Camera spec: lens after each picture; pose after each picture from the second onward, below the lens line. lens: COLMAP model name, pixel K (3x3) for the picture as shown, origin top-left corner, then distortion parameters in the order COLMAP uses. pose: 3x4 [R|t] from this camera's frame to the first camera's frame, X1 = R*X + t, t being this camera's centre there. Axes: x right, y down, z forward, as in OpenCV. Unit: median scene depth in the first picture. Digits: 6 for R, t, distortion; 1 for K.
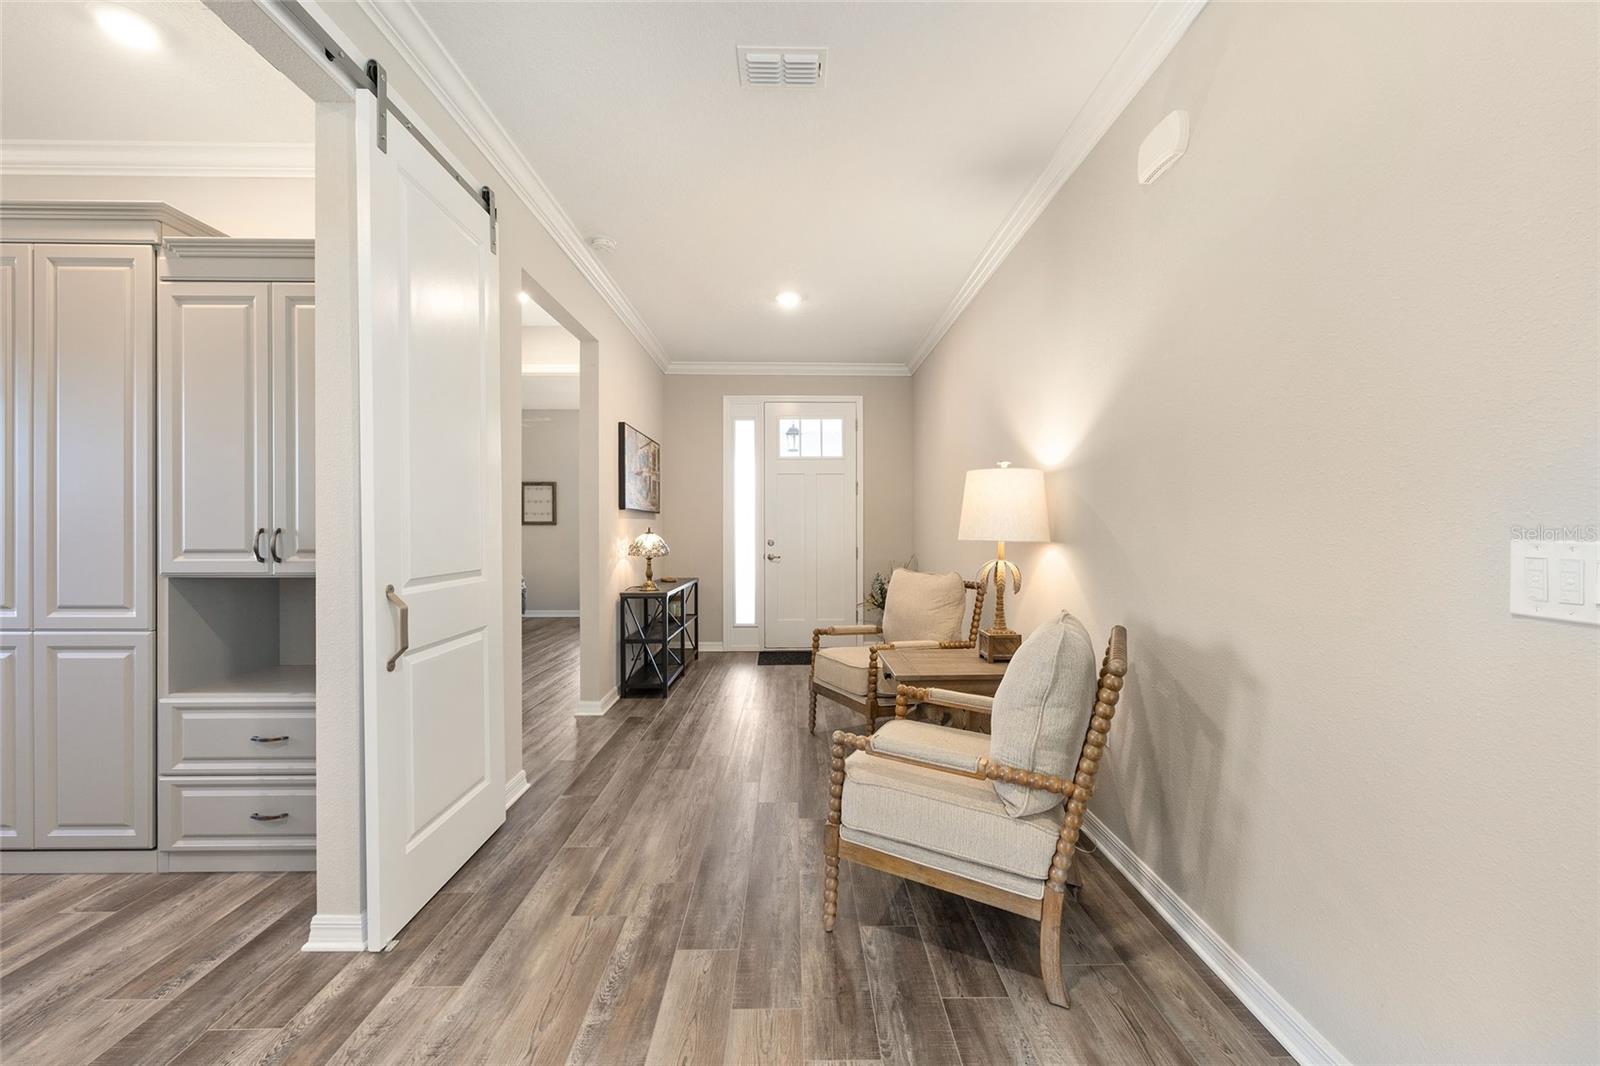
lens RADIAL K [[643.4, 0, 788.1], [0, 643.4, 528.1], [0, 0, 1]] dist [-0.002673, 0.001329]
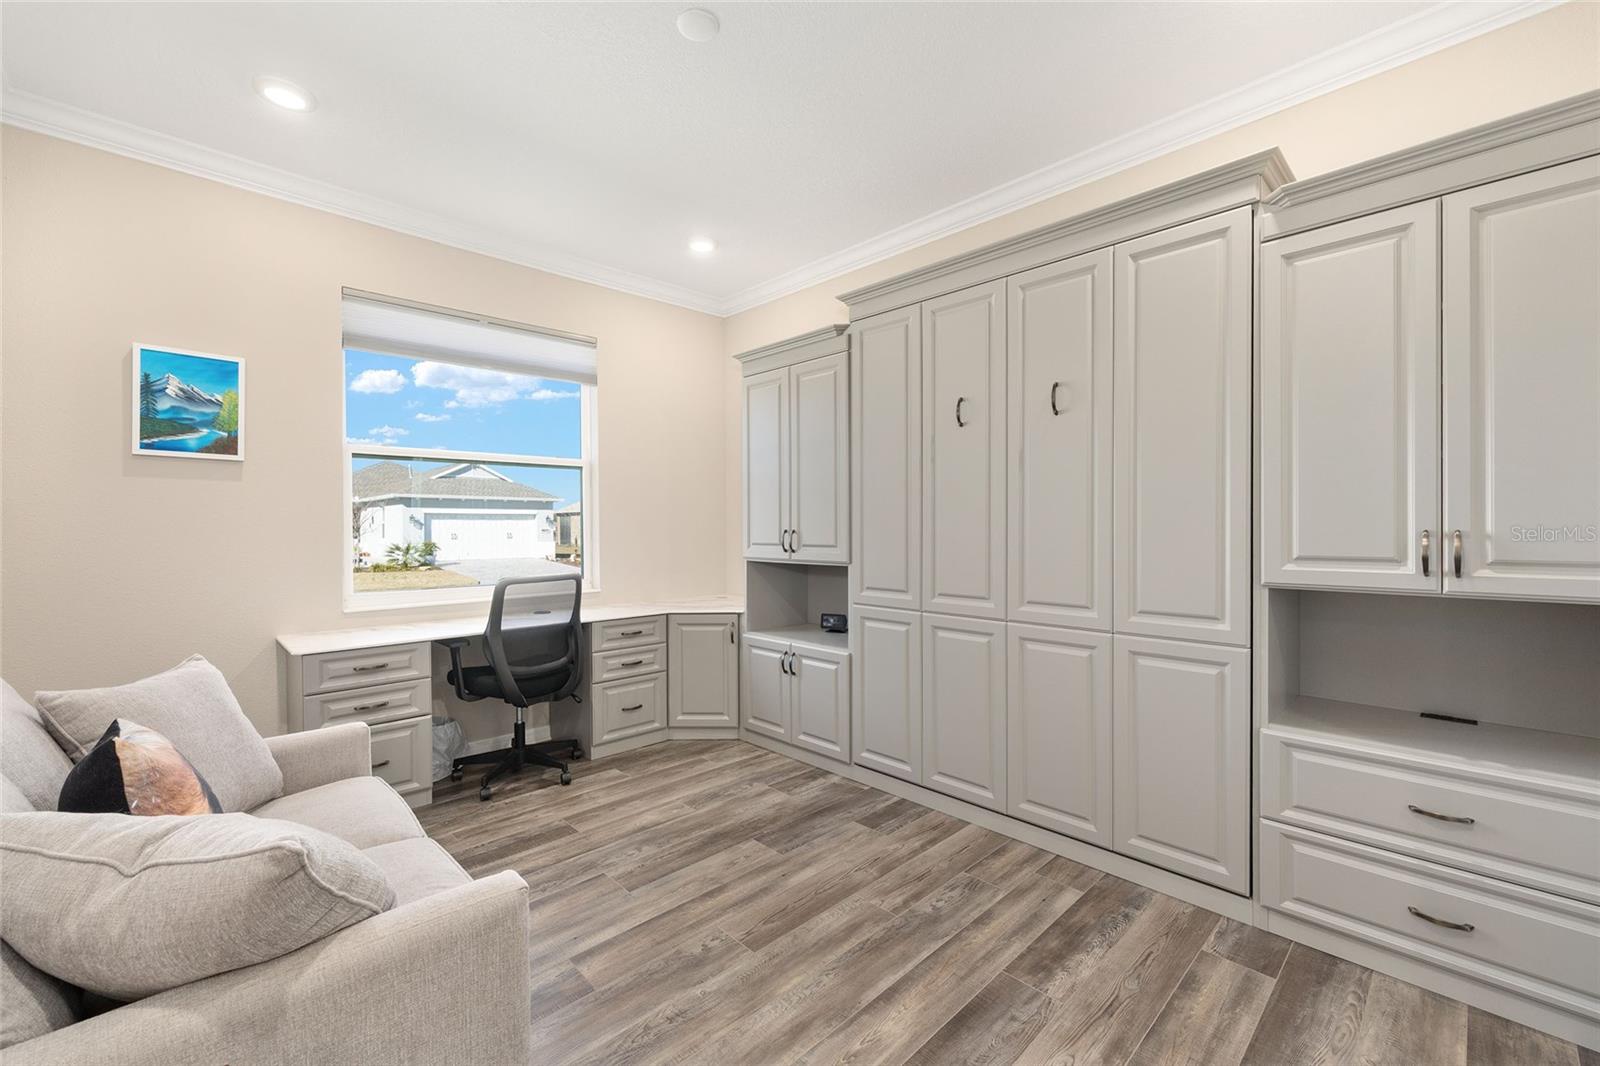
lens RADIAL K [[643.4, 0, 826.4], [0, 643.4, 530.4], [0, 0, 1]] dist [-0.002673, 0.001329]
pose [[0.706480, -0.000847, -0.707733, -0.780863], [0.001991, 0.999998, 0.000791, -0.001427], [0.707730, -0.001968, 0.706480, -0.021828]]
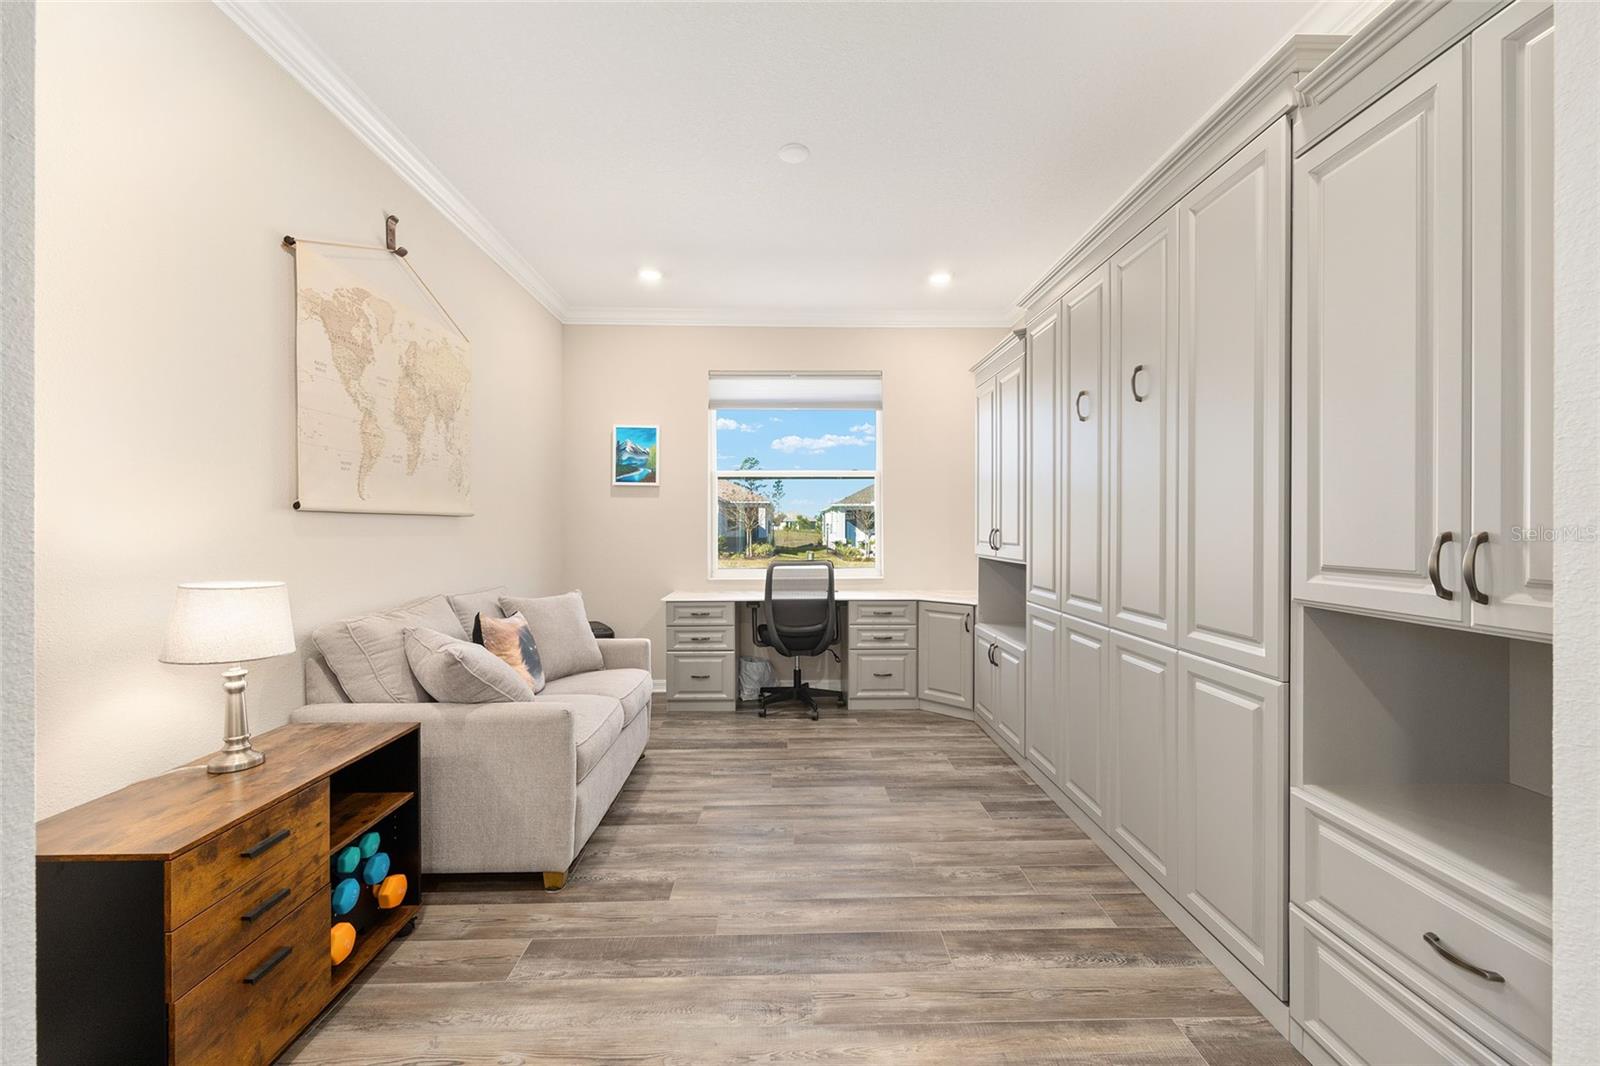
lens RADIAL K [[643.4, 0, 824.6], [0, 643.4, 528.6], [0, 0, 1]] dist [-0.002673, 0.001329]
pose [[0.050009, 0.000827, -0.998748, -0.335756], [-0.004781, 0.999988, 0.000589, -0.000381], [0.998737, 0.004745, 0.050012, 0.481529]]
